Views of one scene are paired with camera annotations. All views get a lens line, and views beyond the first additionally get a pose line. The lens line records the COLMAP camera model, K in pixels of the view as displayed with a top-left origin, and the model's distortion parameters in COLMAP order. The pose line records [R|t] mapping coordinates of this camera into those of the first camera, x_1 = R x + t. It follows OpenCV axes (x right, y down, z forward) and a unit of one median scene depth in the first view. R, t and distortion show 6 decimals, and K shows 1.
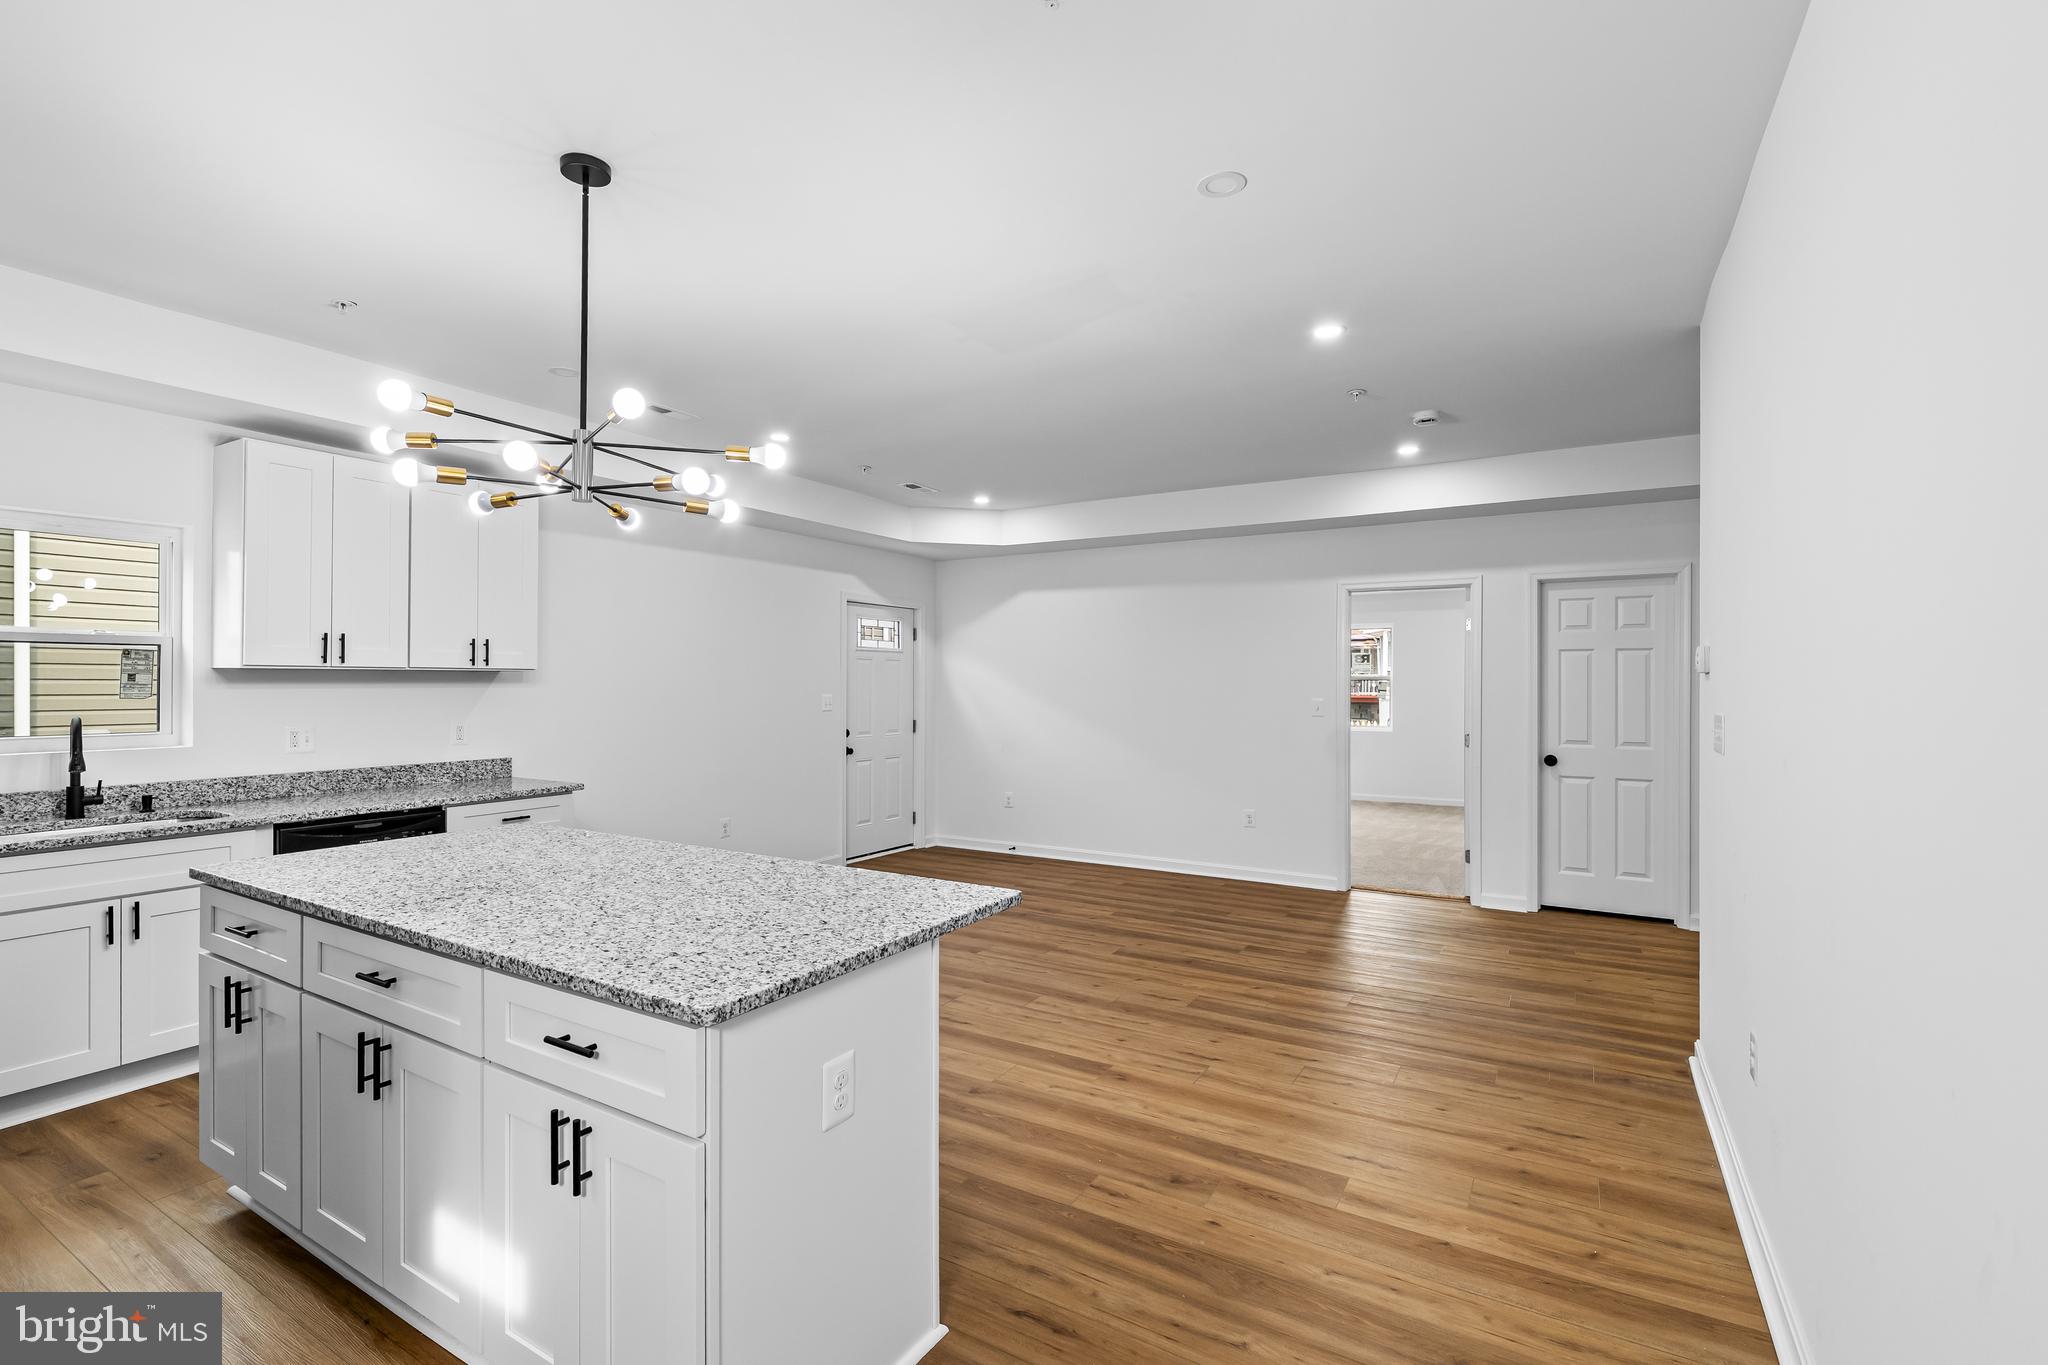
lens RADIAL K [[920.9, 0, 1020.4], [0, 920.9, 681.7], [0, 0, 1]] dist [-0.003579, -0.000677]
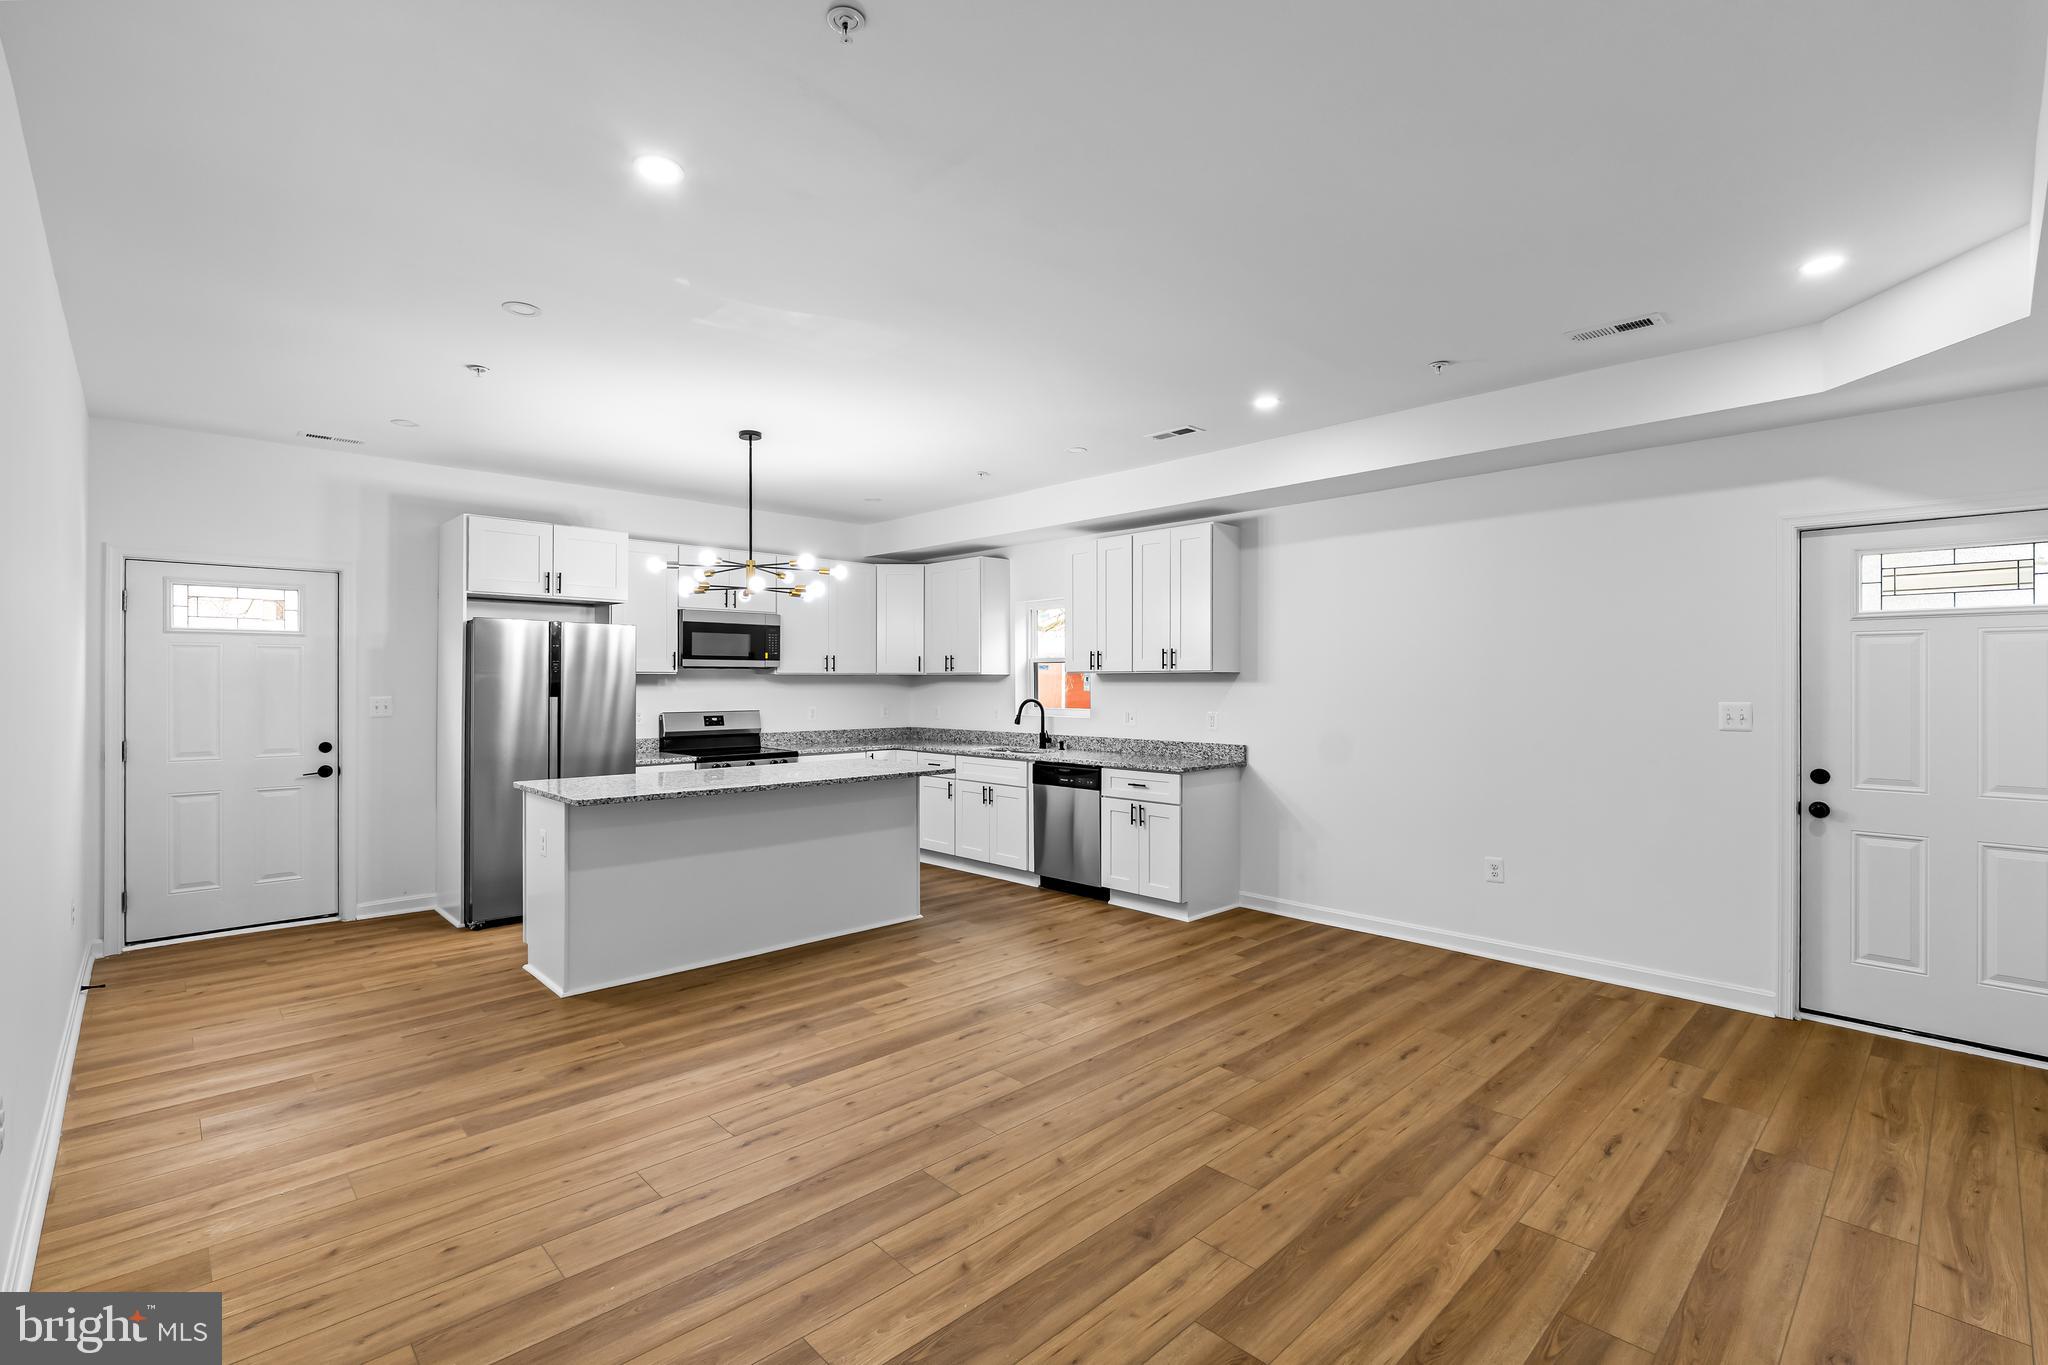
lens RADIAL K [[920.9, 0, 1020.4], [0, 920.9, 681.7], [0, 0, 1]] dist [-0.003579, -0.000677]
pose [[-0.267245, -0.002913, -0.963624, 0.863243], [-0.000497, 0.999996, -0.002885, 0.005665], [0.963628, -0.000292, -0.267245, 1.348017]]
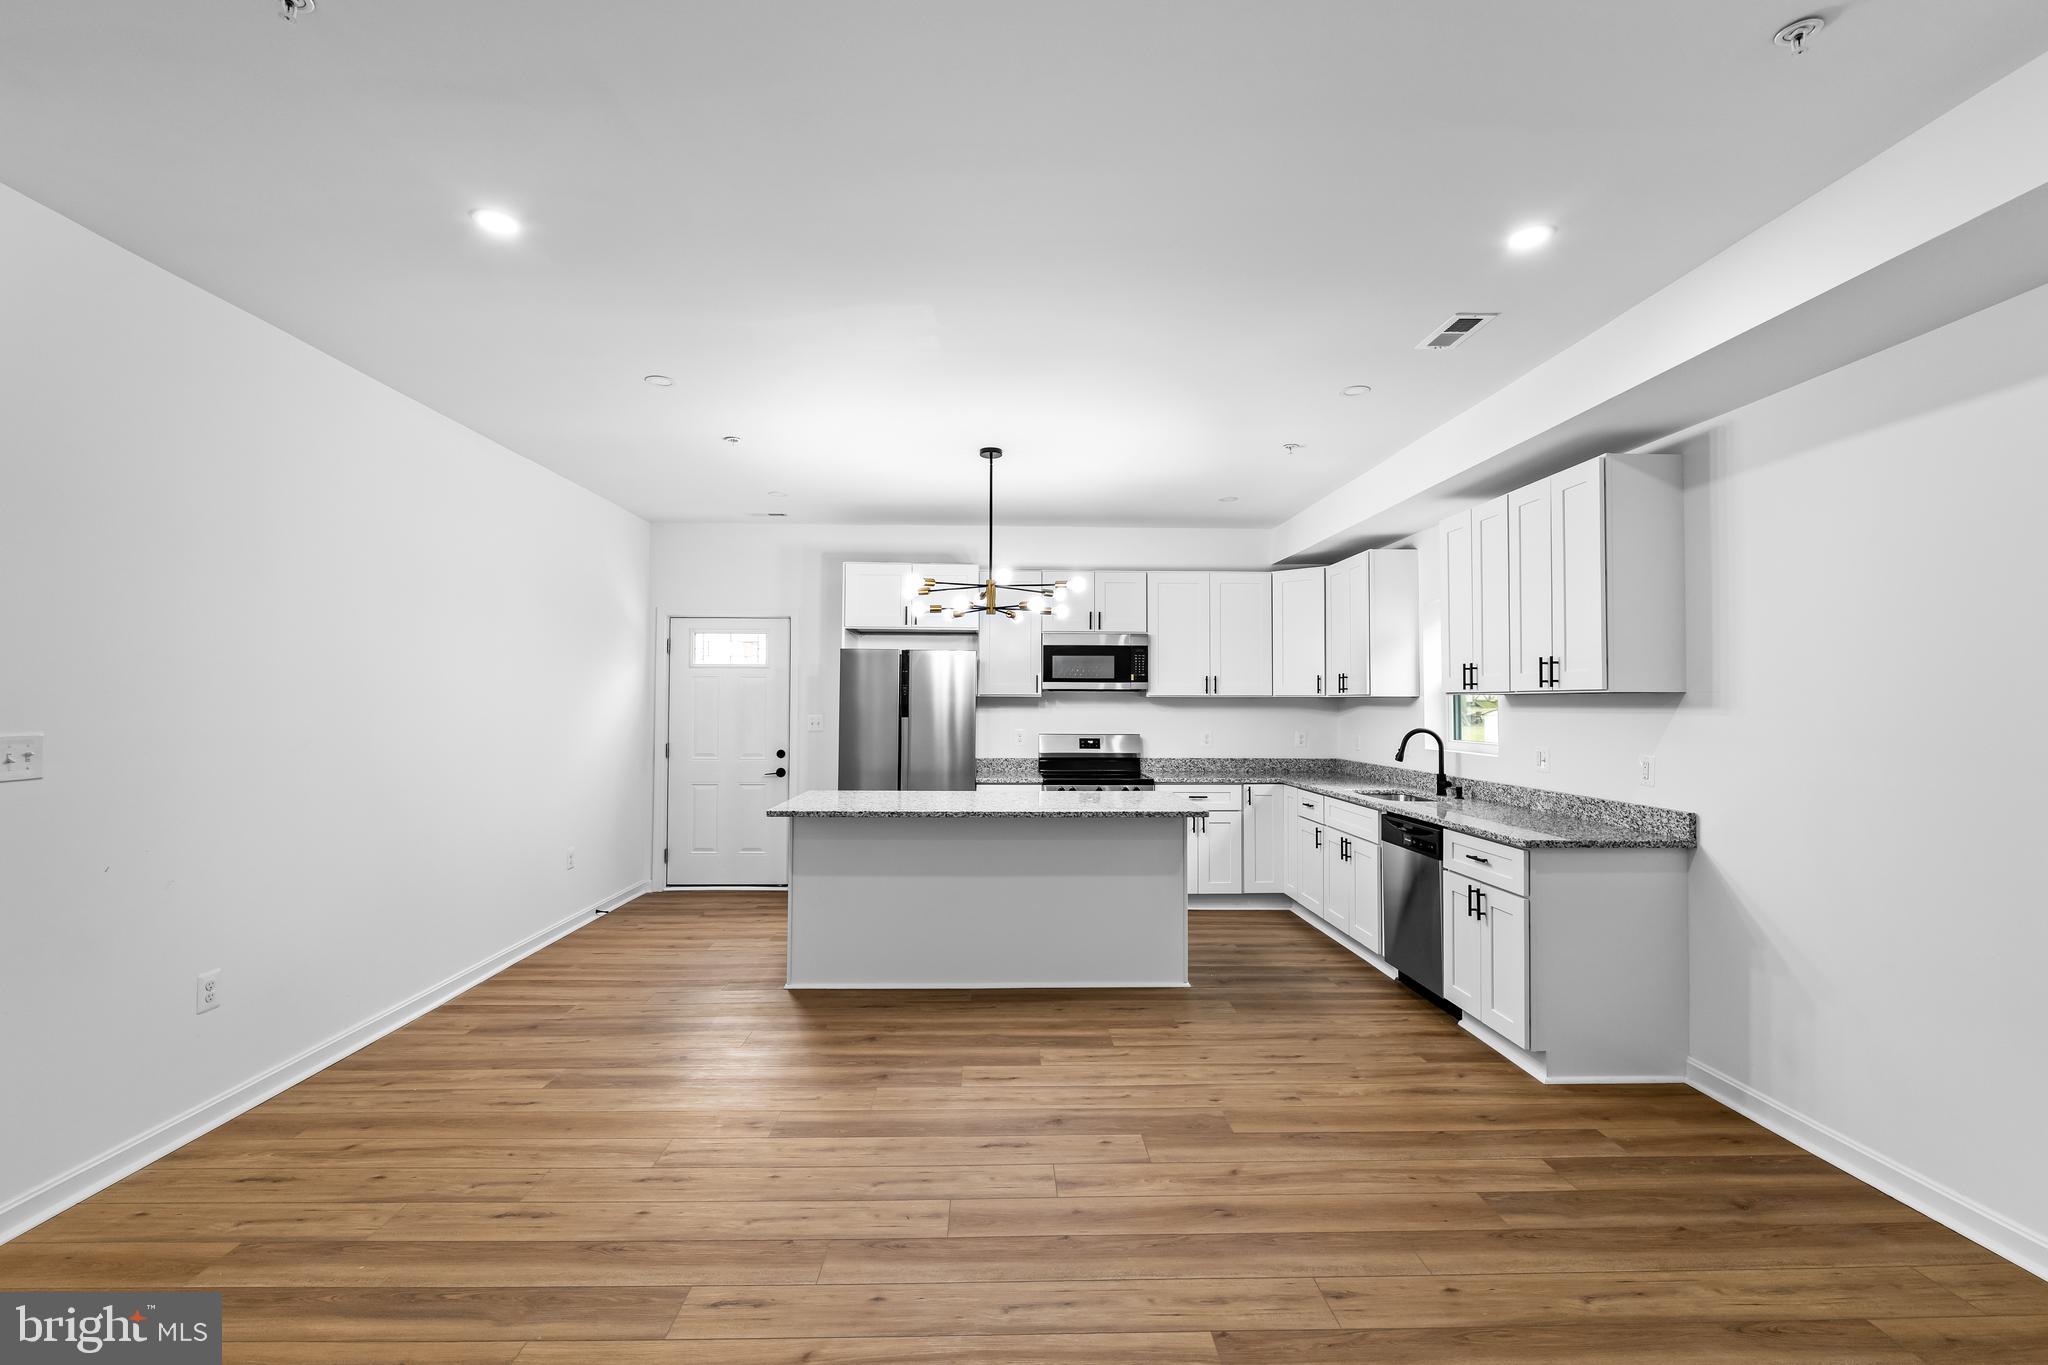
lens RADIAL K [[894.4, 0, 1015.7], [0, 894.4, 679.9], [0, 0, 1]] dist [-0.003852, -0.000463]
pose [[-0.845476, -0.020570, -0.533617, 0.333555], [-0.006737, 0.999589, -0.027857, 0.003051], [0.533971, -0.019958, -0.845267, 1.694825]]
